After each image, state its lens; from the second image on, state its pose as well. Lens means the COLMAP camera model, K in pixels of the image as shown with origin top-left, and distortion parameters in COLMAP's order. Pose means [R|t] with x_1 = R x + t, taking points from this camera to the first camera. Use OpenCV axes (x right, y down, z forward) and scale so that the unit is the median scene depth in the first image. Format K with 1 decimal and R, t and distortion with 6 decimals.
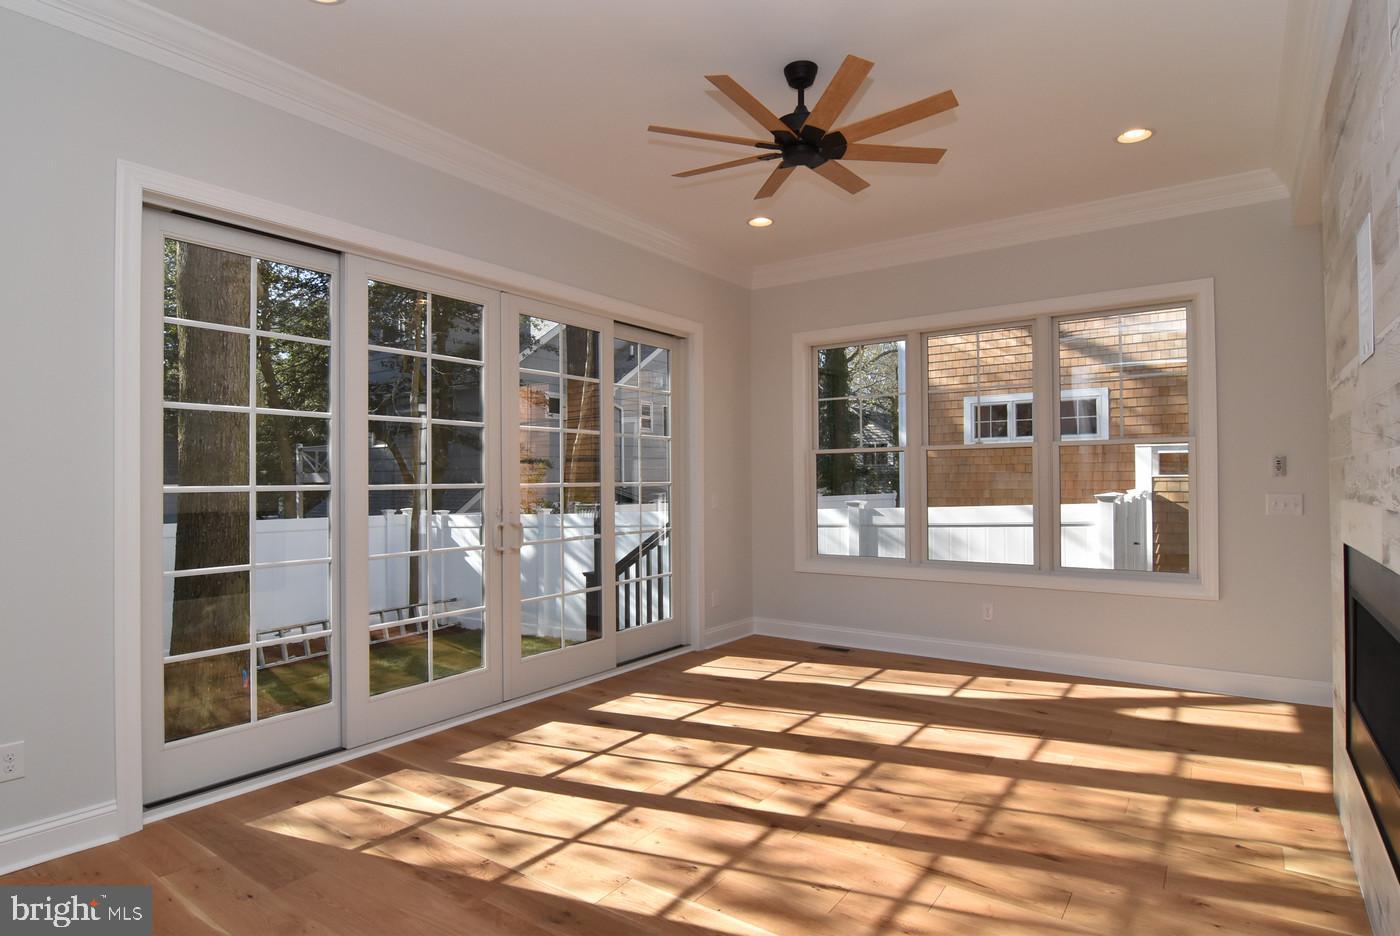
lens RADIAL K [[754.6, 0, 702.0], [0, 754.6, 471.2], [0, 0, 1]] dist [-0.010177, -0.007441]
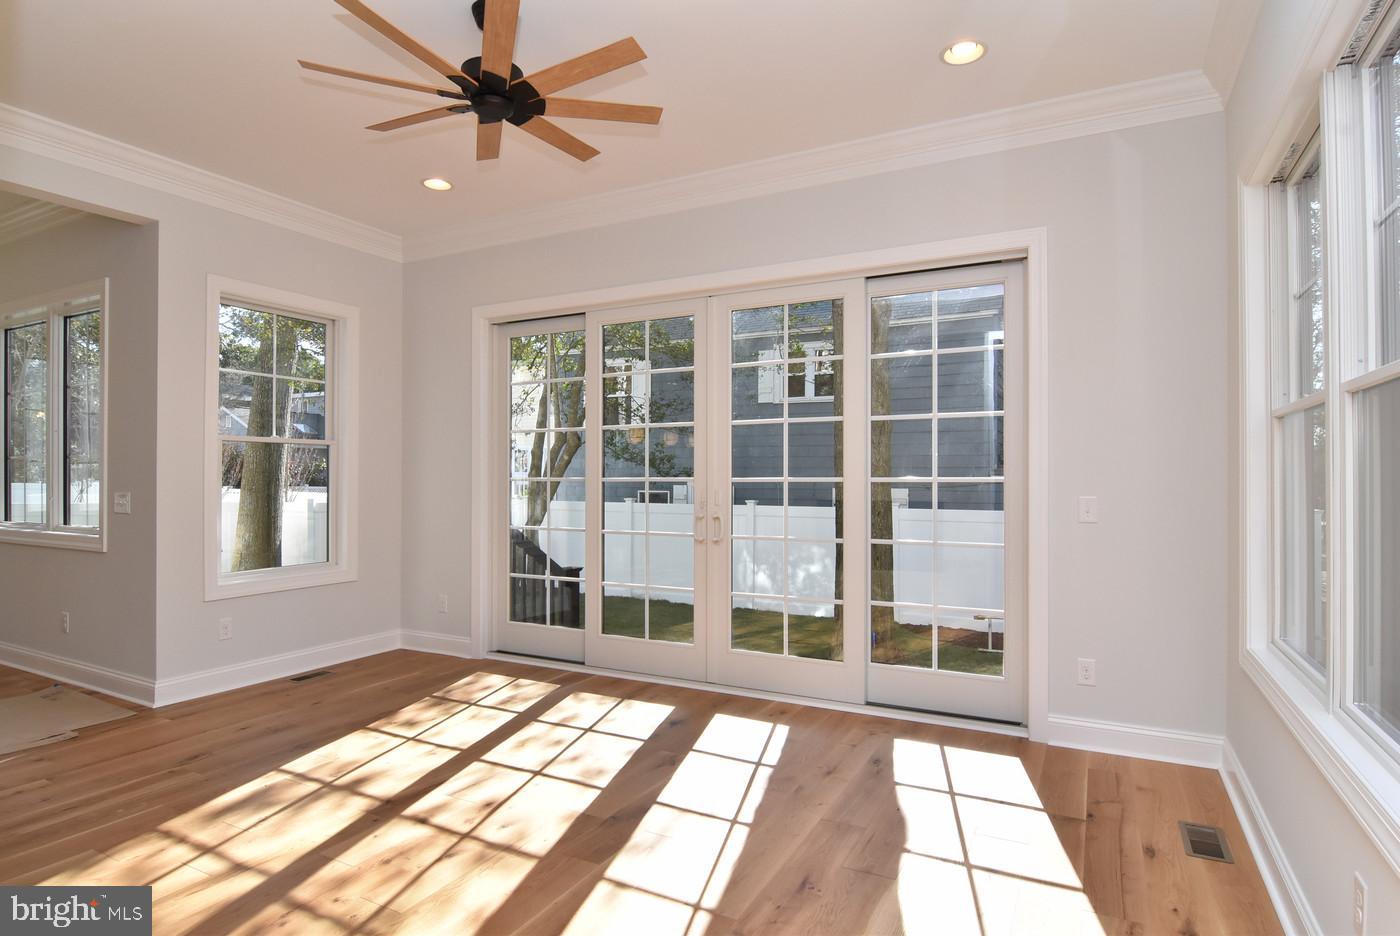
lens RADIAL K [[754.6, 0, 708.0], [0, 754.6, 472.1], [0, 0, 1]] dist [-0.010177, -0.007441]
pose [[0.133444, 0.001968, -0.991054, 1.023339], [0.012777, 0.999912, 0.003706, 0.005365], [0.990974, -0.013157, 0.133407, 1.108117]]
